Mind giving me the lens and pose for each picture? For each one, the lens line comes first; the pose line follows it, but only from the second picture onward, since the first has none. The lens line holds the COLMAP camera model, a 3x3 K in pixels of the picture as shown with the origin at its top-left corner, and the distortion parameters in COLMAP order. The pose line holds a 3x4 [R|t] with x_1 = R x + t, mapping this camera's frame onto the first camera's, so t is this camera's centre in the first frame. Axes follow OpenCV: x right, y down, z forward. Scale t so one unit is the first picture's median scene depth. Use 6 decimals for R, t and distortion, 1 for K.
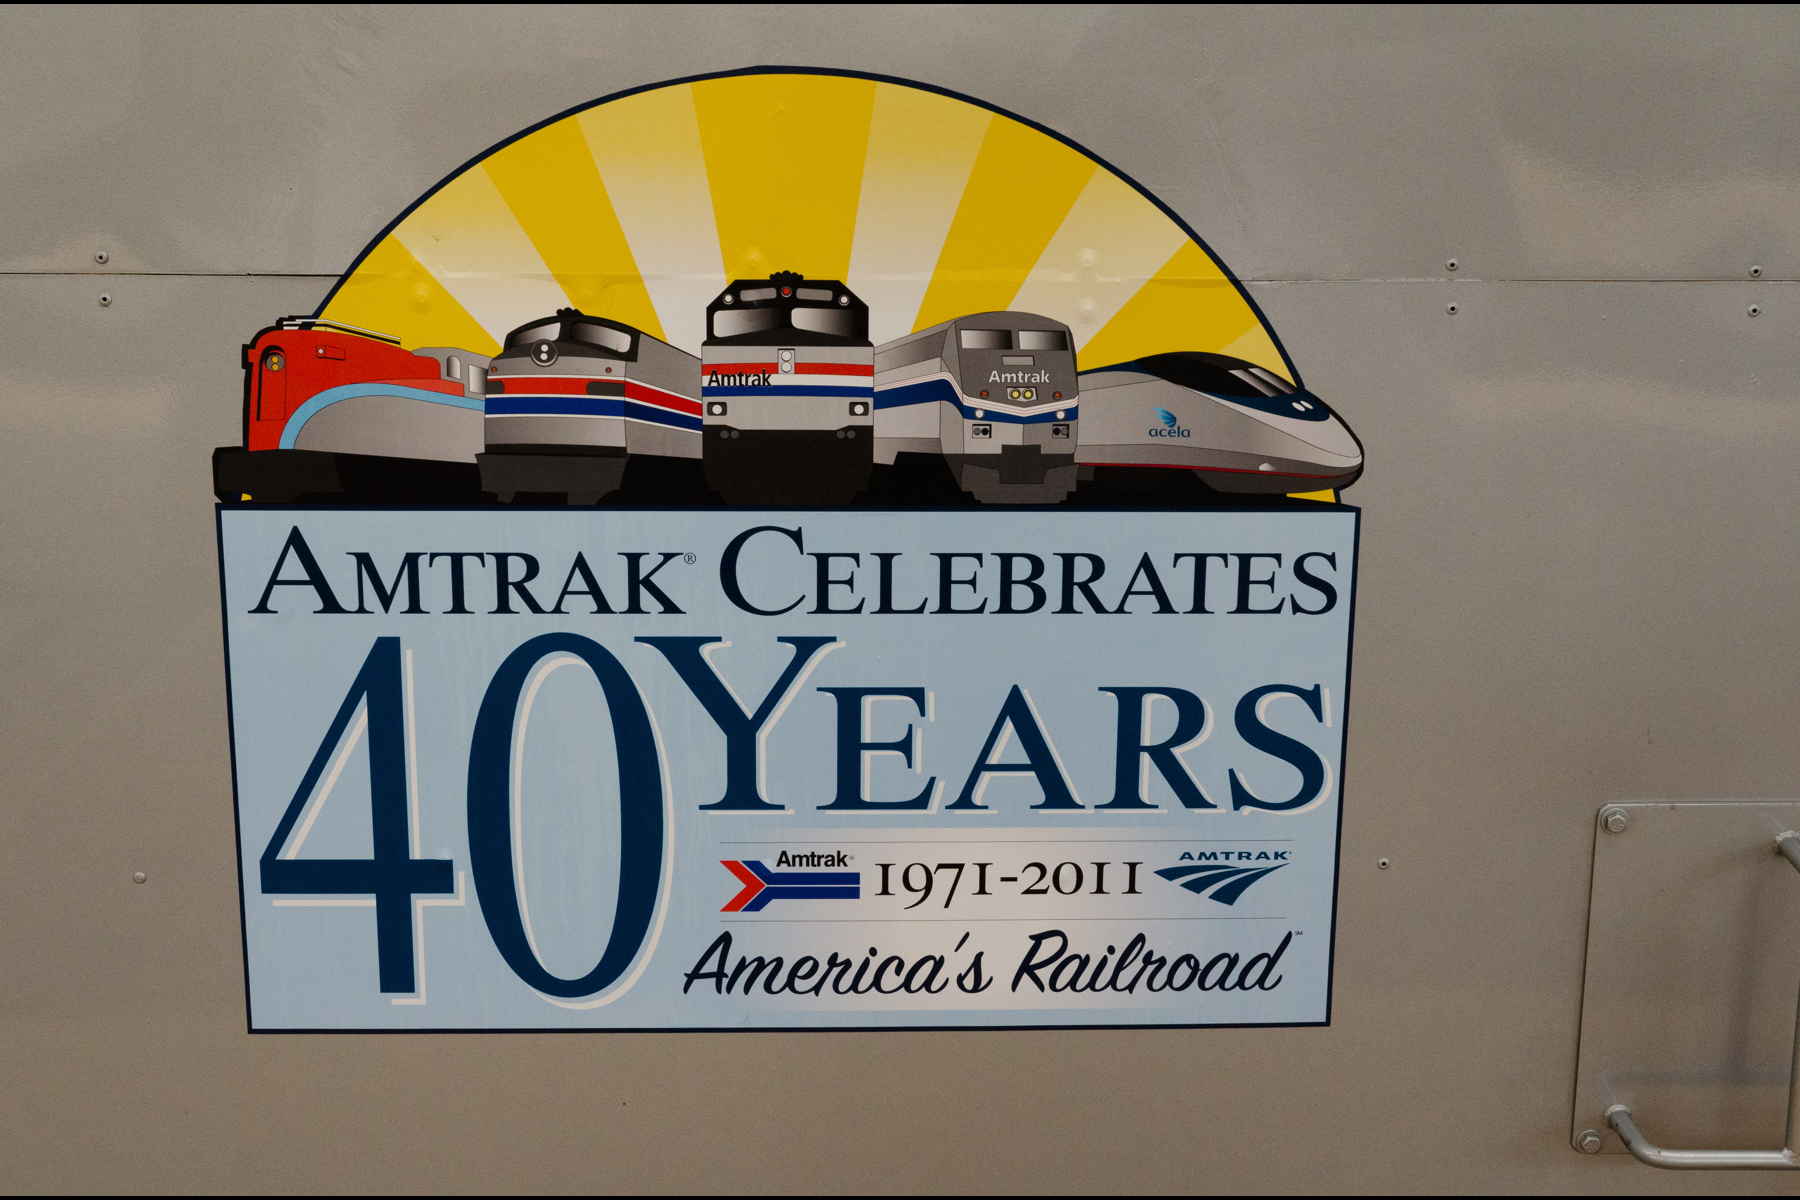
lens RADIAL K [[2701.5, 0, 900.0], [0, 2701.5, 599.9], [0, 0, 1]] dist [-0.000424, 0.000000]
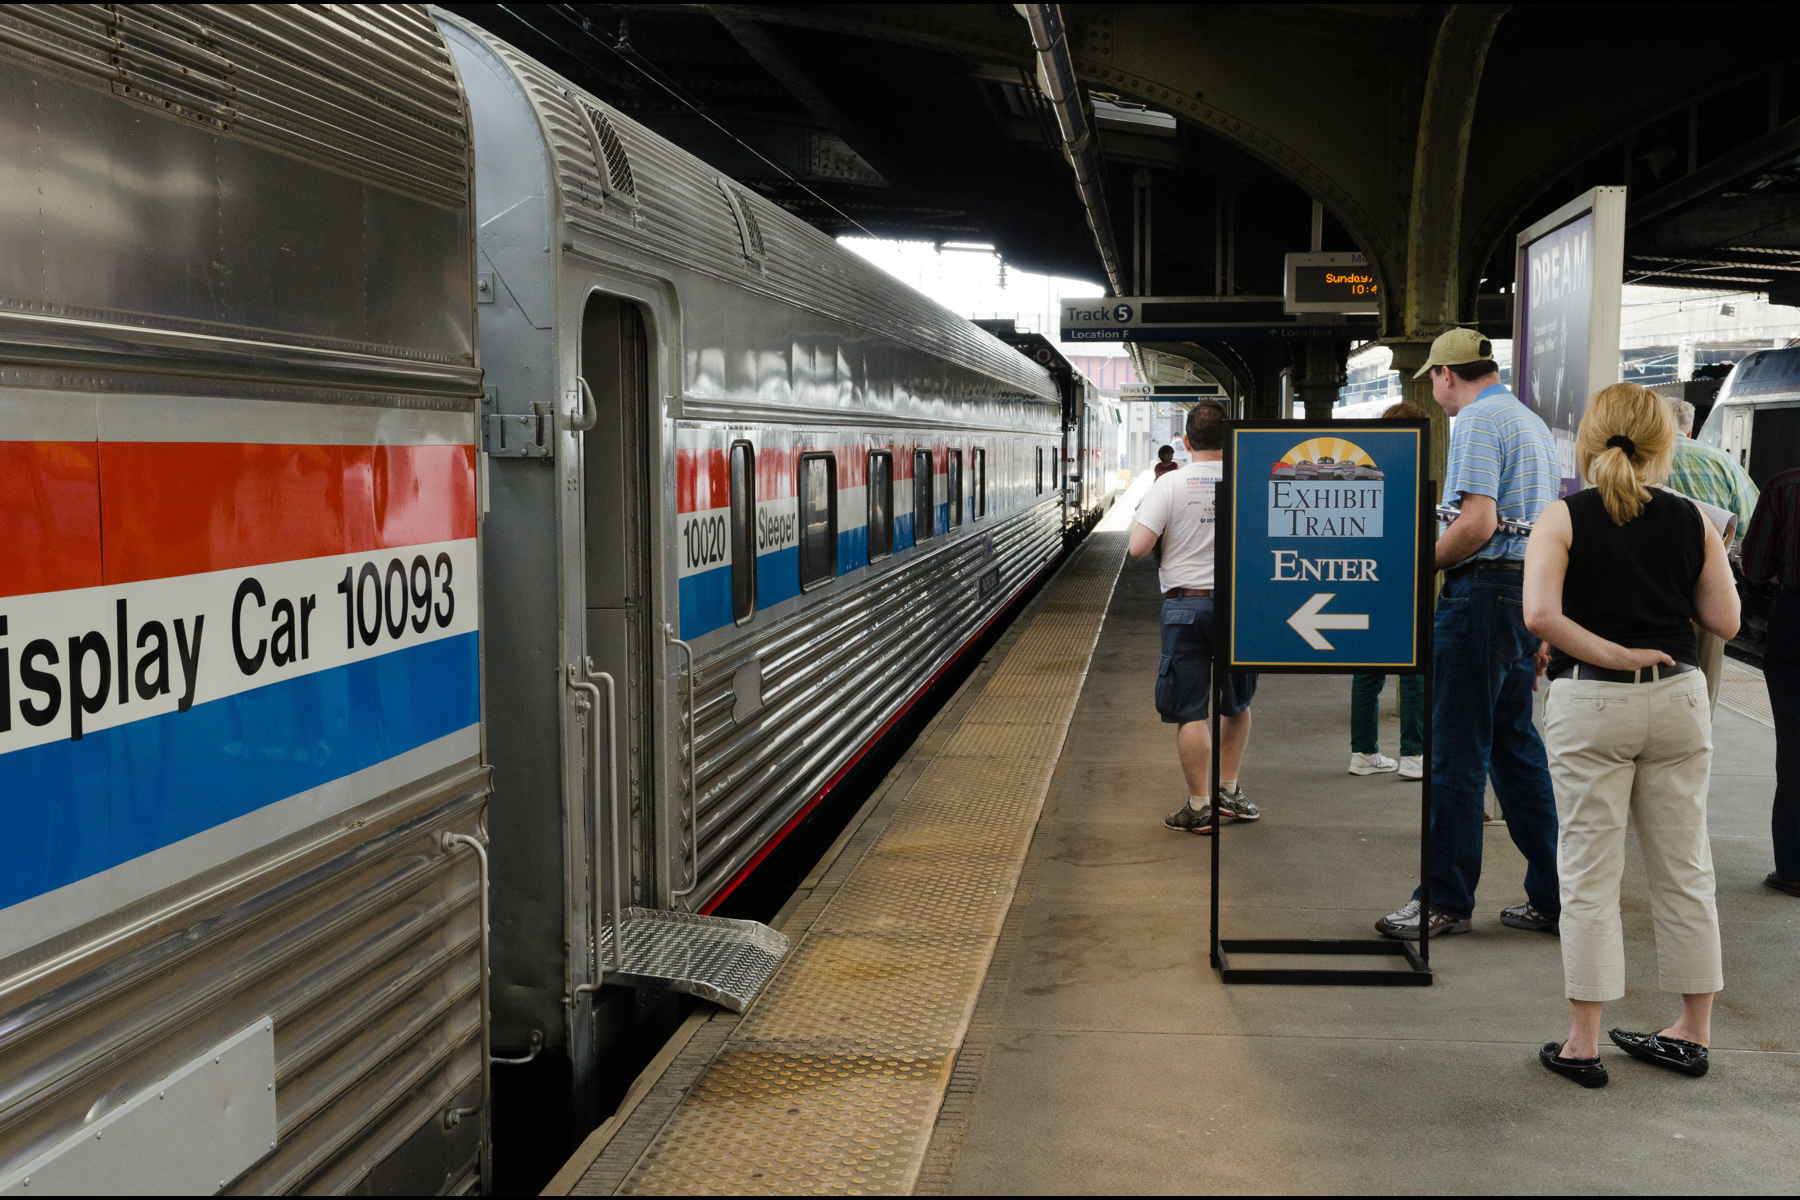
lens RADIAL K [[2018.5, 0, 900.9], [0, 2018.5, 601.4], [0, 0, 1]] dist [-0.004016, 0.000000]
pose [[0.984796, 0.010657, -0.173387, -0.294605], [-0.005923, 0.999596, 0.027801, 0.220685], [0.173613, -0.026351, 0.984461, -6.764195]]
